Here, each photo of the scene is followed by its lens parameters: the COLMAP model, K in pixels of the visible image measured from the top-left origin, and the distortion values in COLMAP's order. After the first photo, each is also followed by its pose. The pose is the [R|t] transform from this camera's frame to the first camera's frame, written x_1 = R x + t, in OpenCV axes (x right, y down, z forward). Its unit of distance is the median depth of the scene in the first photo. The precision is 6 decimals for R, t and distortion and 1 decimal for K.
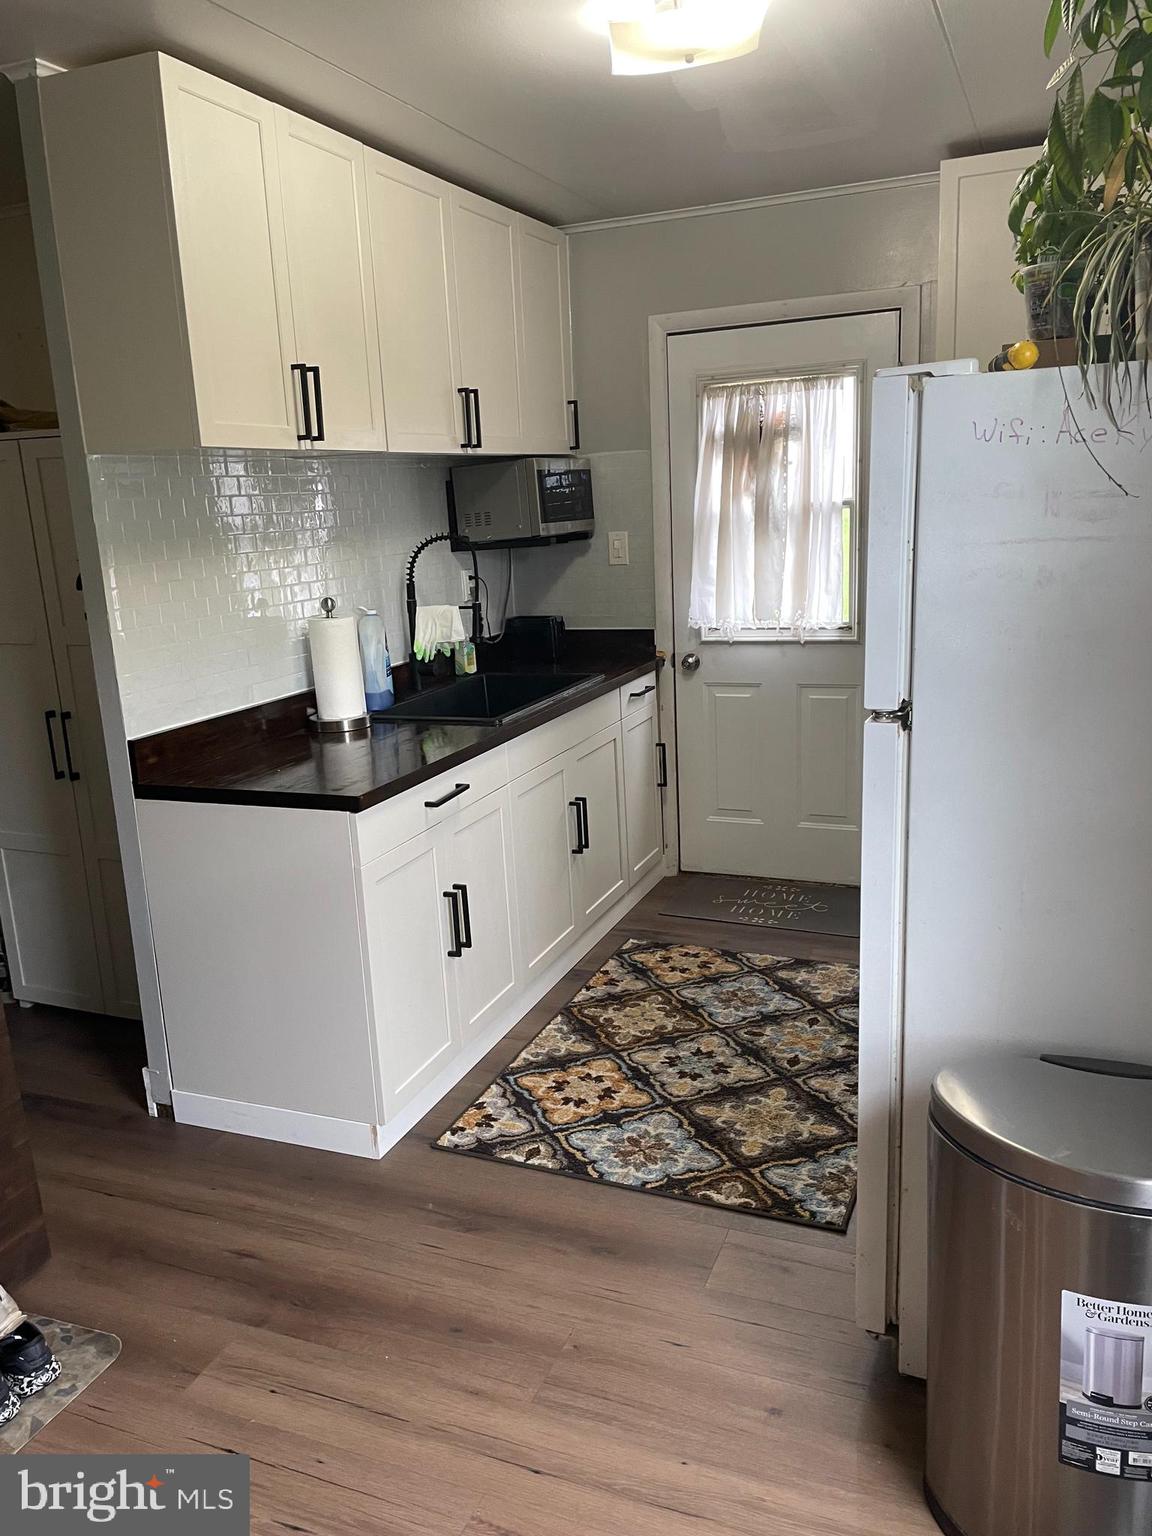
lens RADIAL K [[1149.1, 0, 572.0], [0, 1149.1, 765.5], [0, 0, 1]] dist [0.088375, -0.122739]
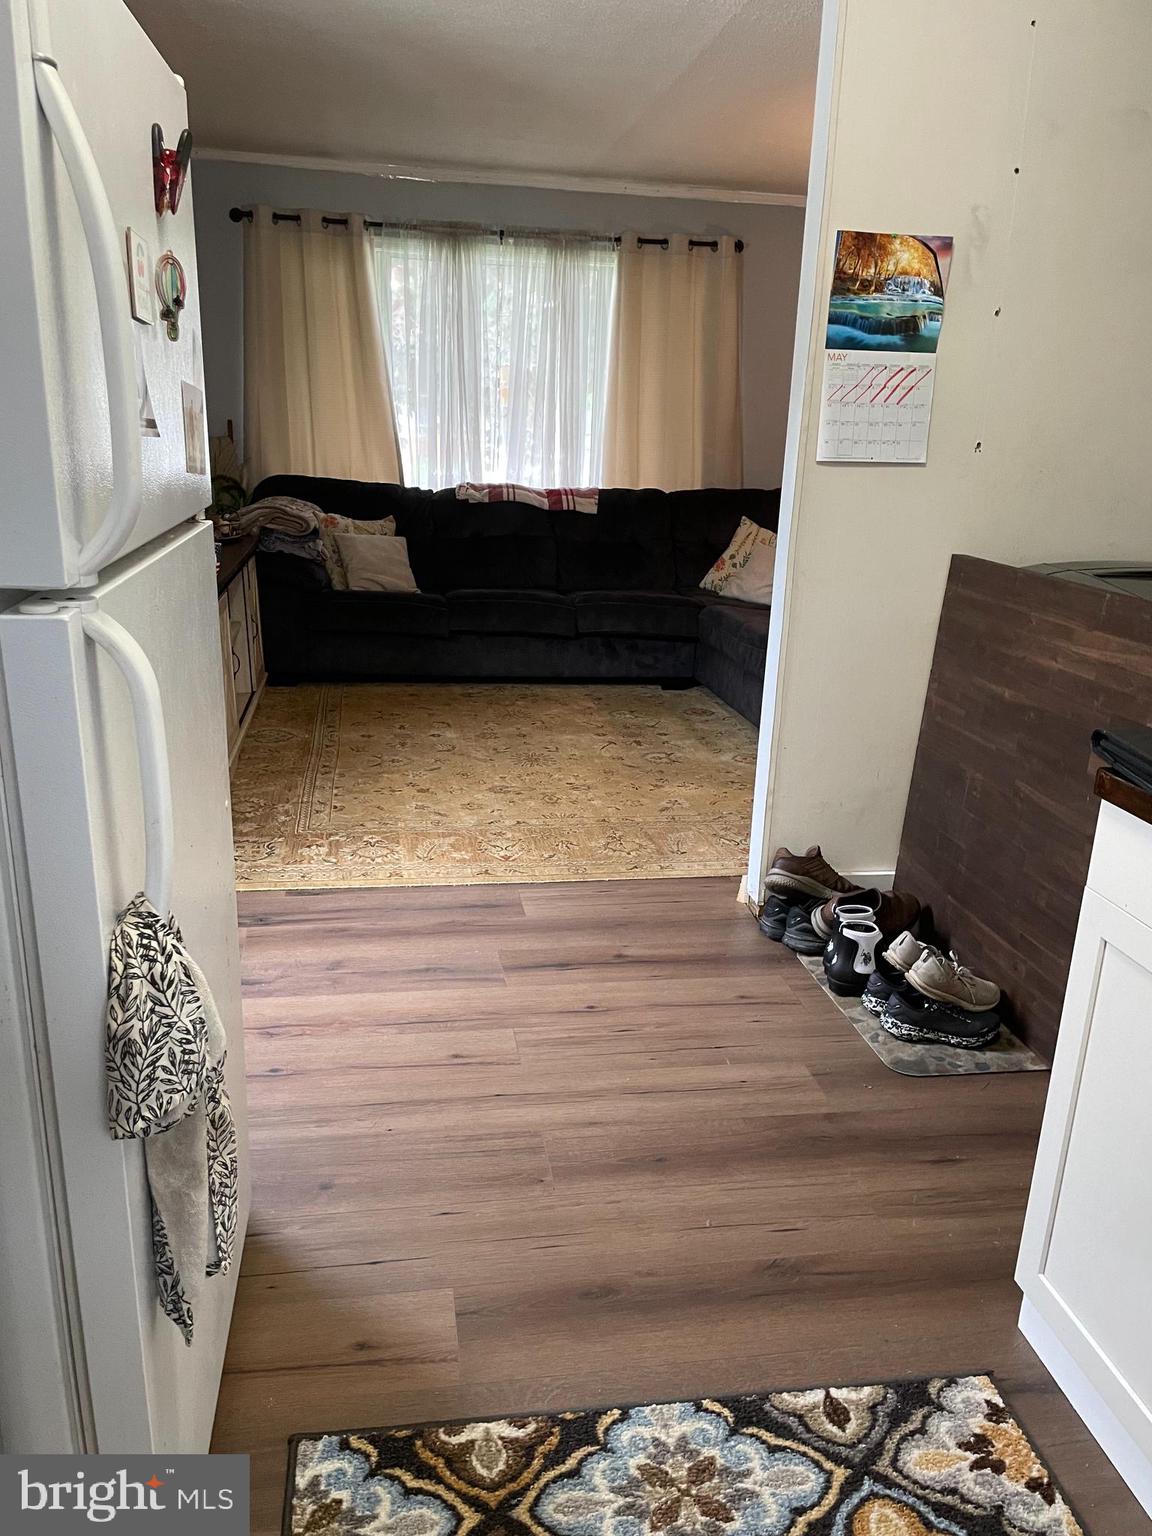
lens RADIAL K [[1172.7, 0, 576.0], [0, 1172.7, 768.0], [0, 0, 1]] dist [0.107854, -0.139138]
pose [[-0.847260, 0.167589, -0.504048, 0.299244], [-0.116481, 0.867209, 0.484130, -0.204224], [0.518250, 0.468896, -0.715230, 1.111407]]
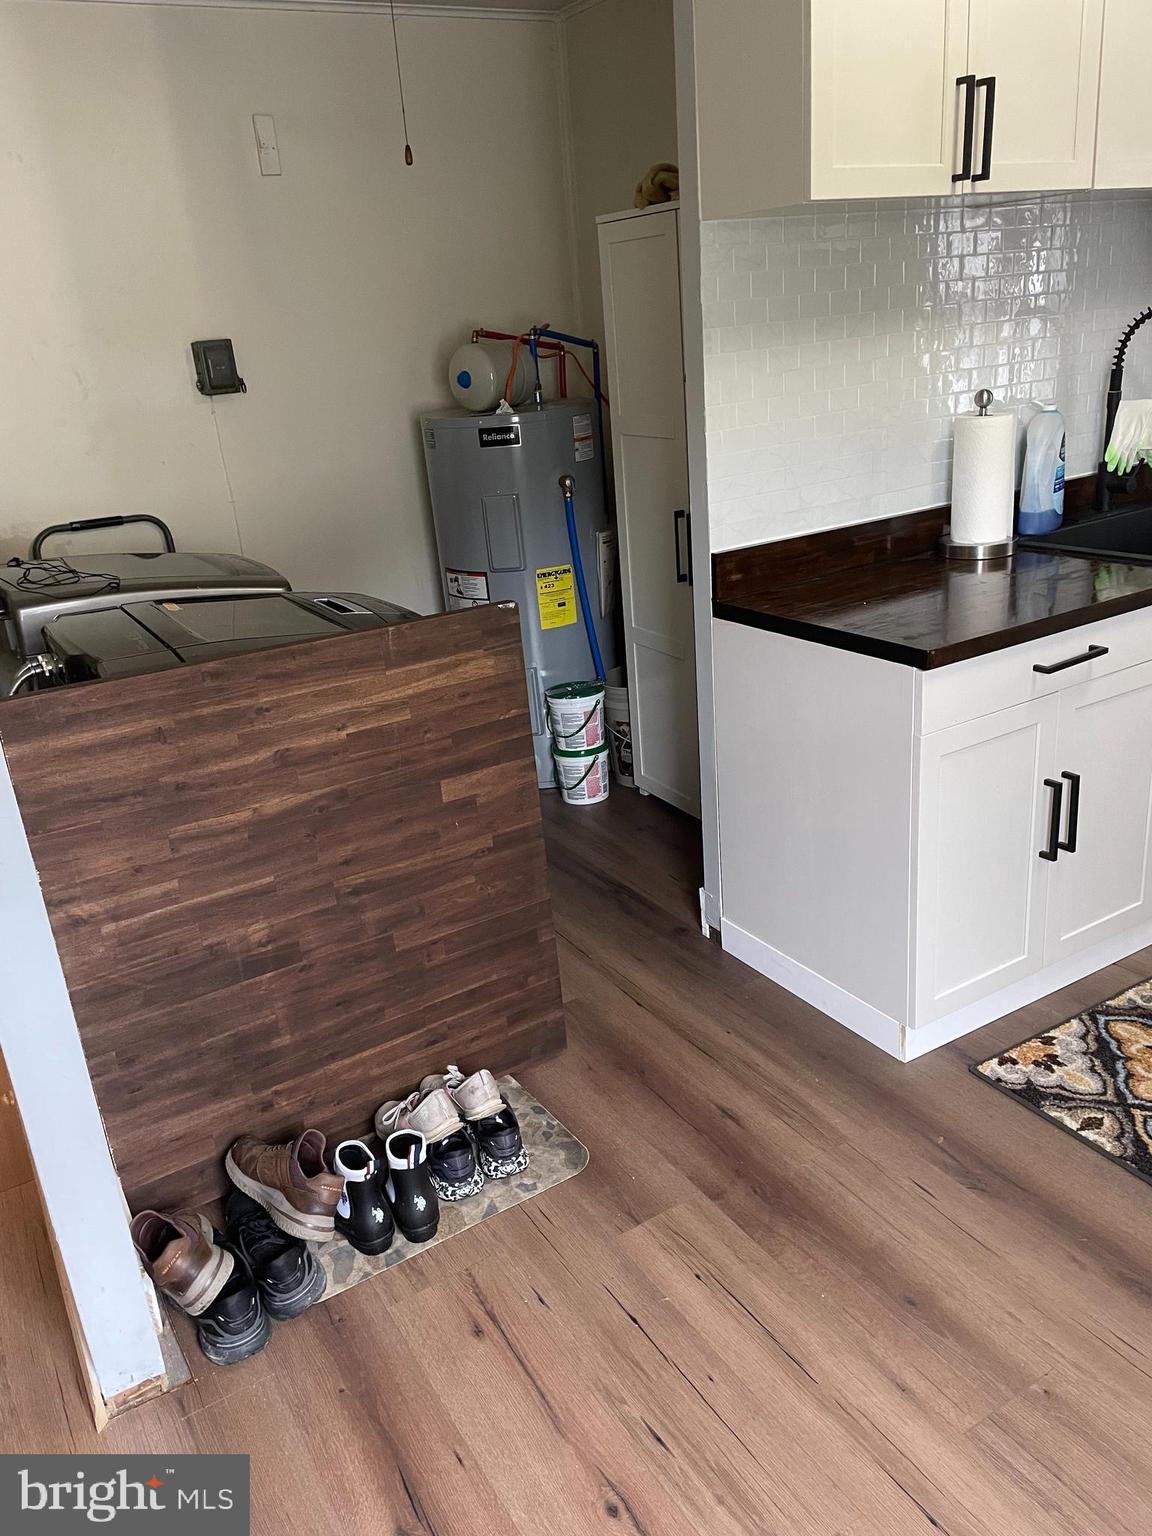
lens RADIAL K [[1153.3, 0, 572.6], [0, 1153.3, 771.3], [0, 0, 1]] dist [0.100899, -0.133948]
pose [[0.805477, 0.198712, -0.558319, 0.074281], [-0.095026, 0.973225, 0.209290, -0.032905], [0.584959, -0.115523, 0.802794, 0.158087]]
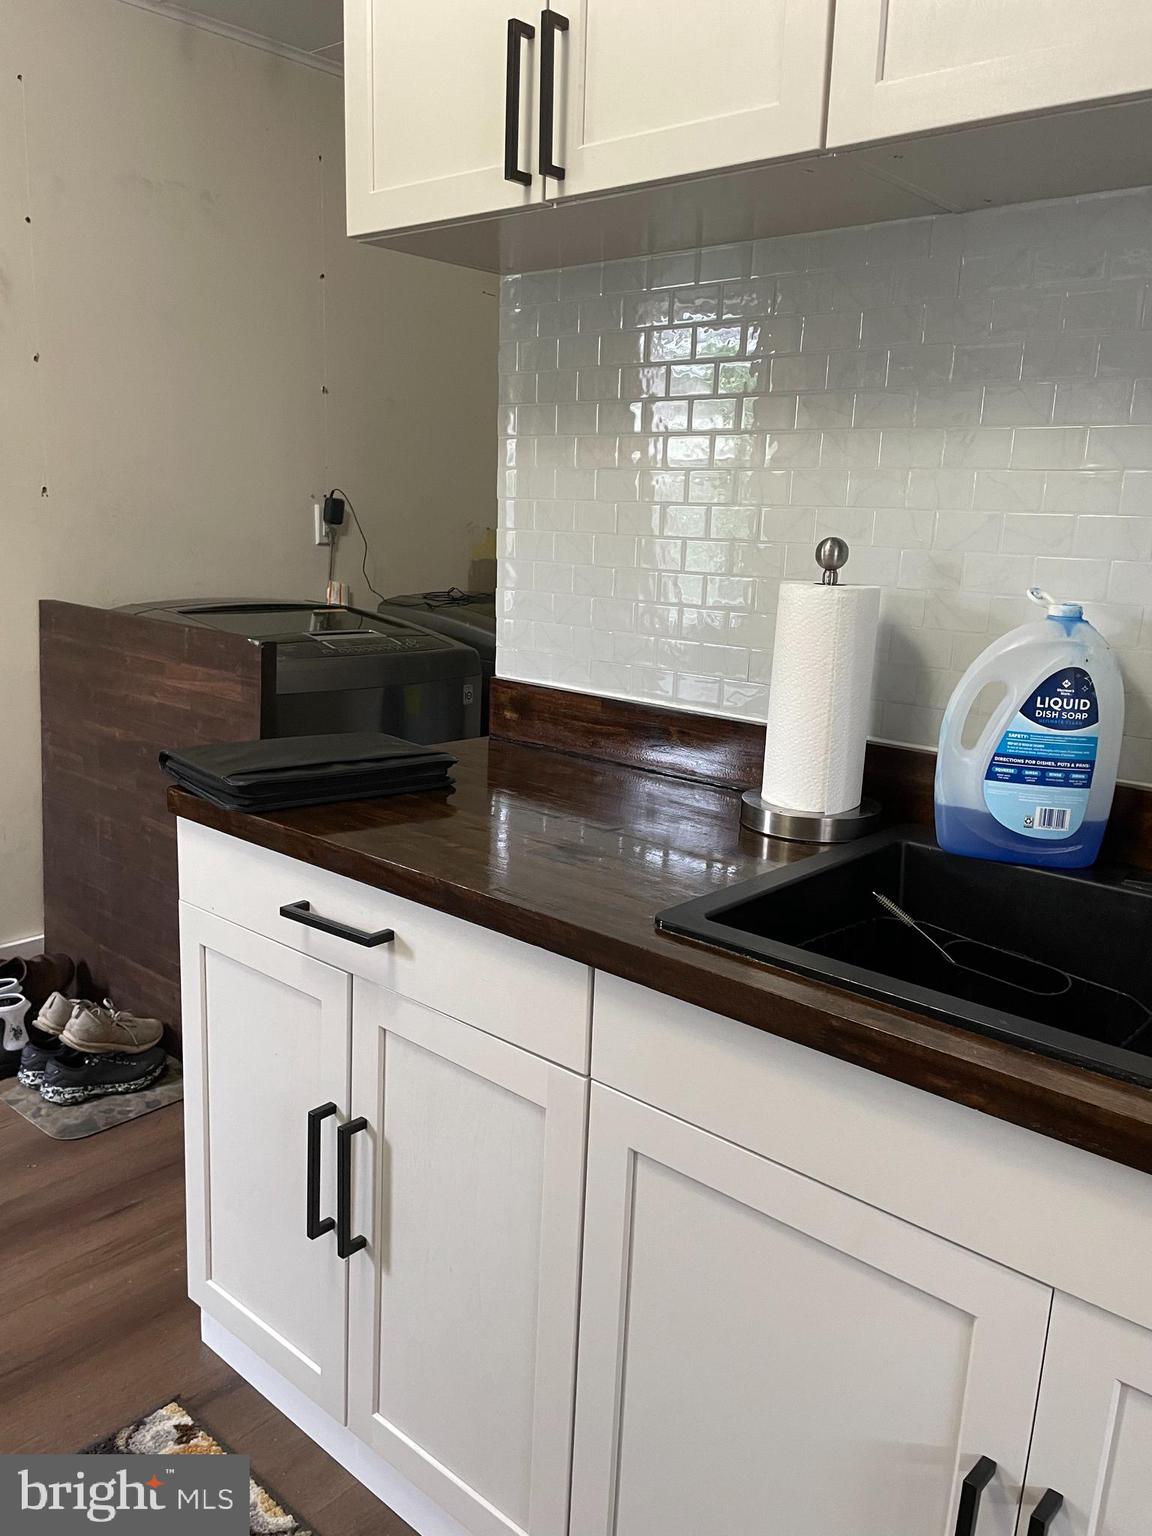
lens RADIAL K [[1172.7, 0, 576.0], [0, 1172.7, 768.0], [0, 0, 1]] dist [0.107854, -0.139138]
pose [[-0.323348, 0.245798, -0.913799, 0.281234], [-0.232220, 0.915535, 0.328436, -0.210647], [0.917344, 0.318401, -0.238958, 1.157900]]
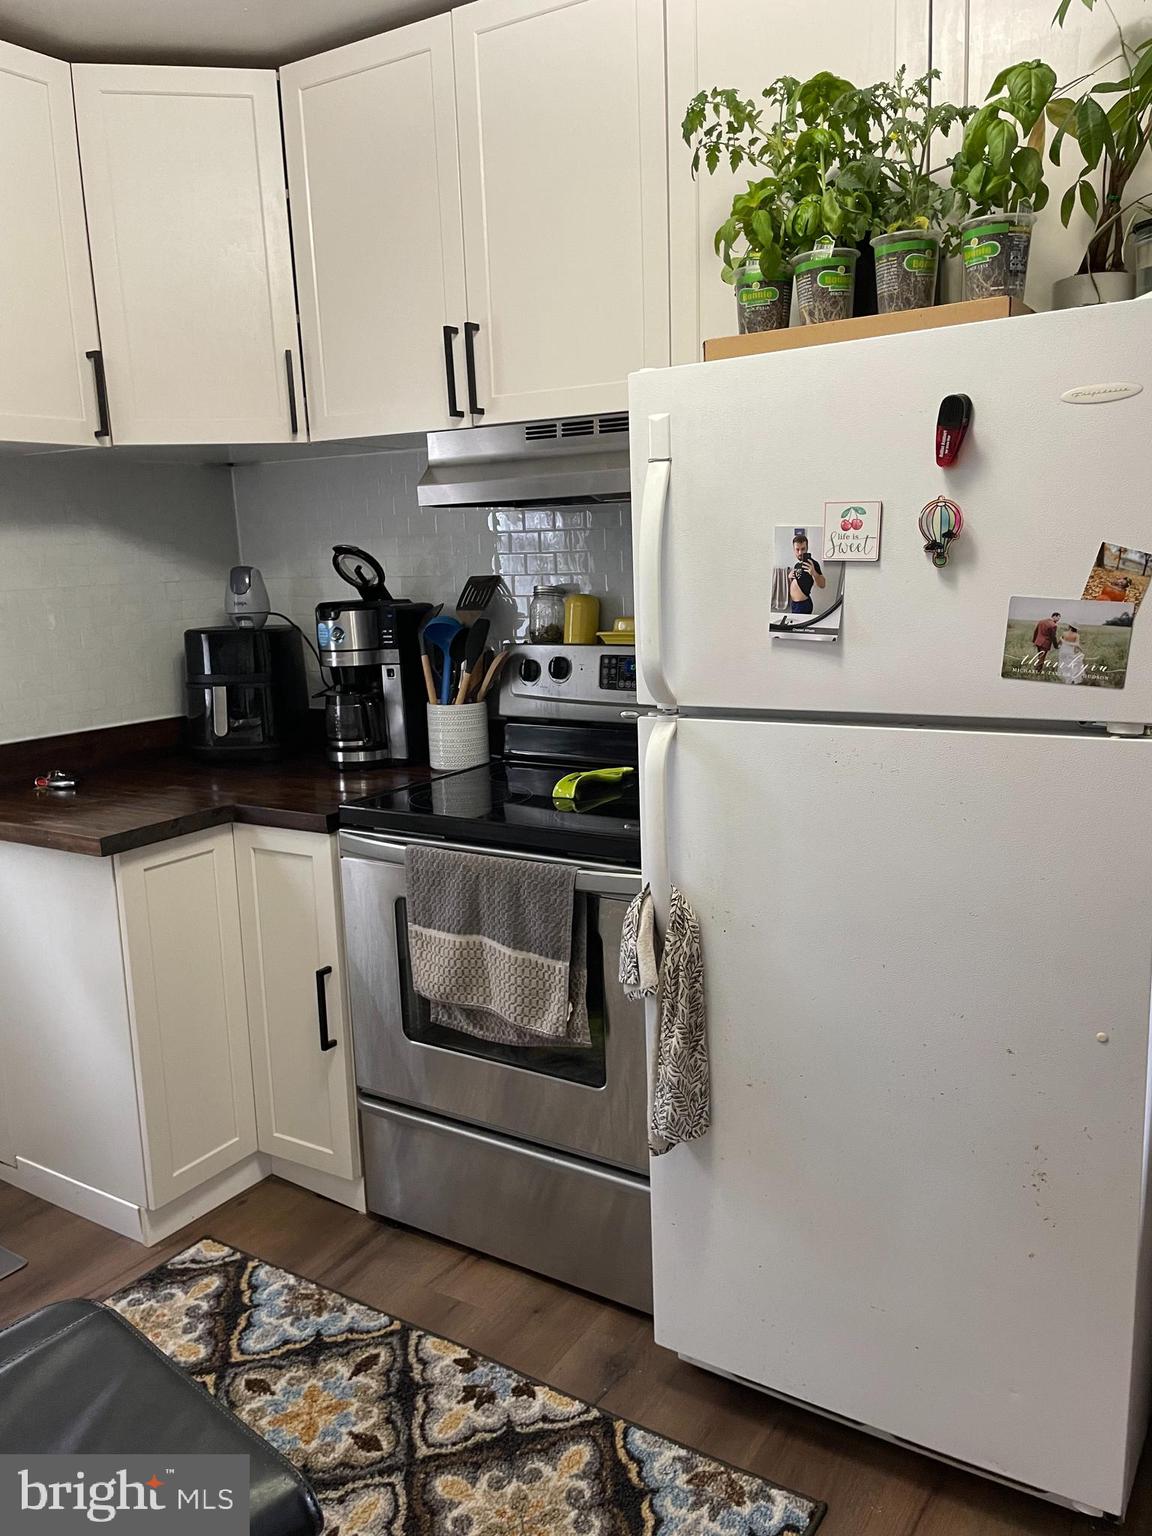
lens RADIAL K [[1158.1, 0, 576.7], [0, 1158.1, 772.4], [0, 0, 1]] dist [0.096912, -0.131858]
pose [[0.164874, -0.145991, 0.975450, -0.347736], [0.247798, 0.963395, 0.102303, -0.117726], [-0.954679, 0.224848, 0.195015, 0.728107]]
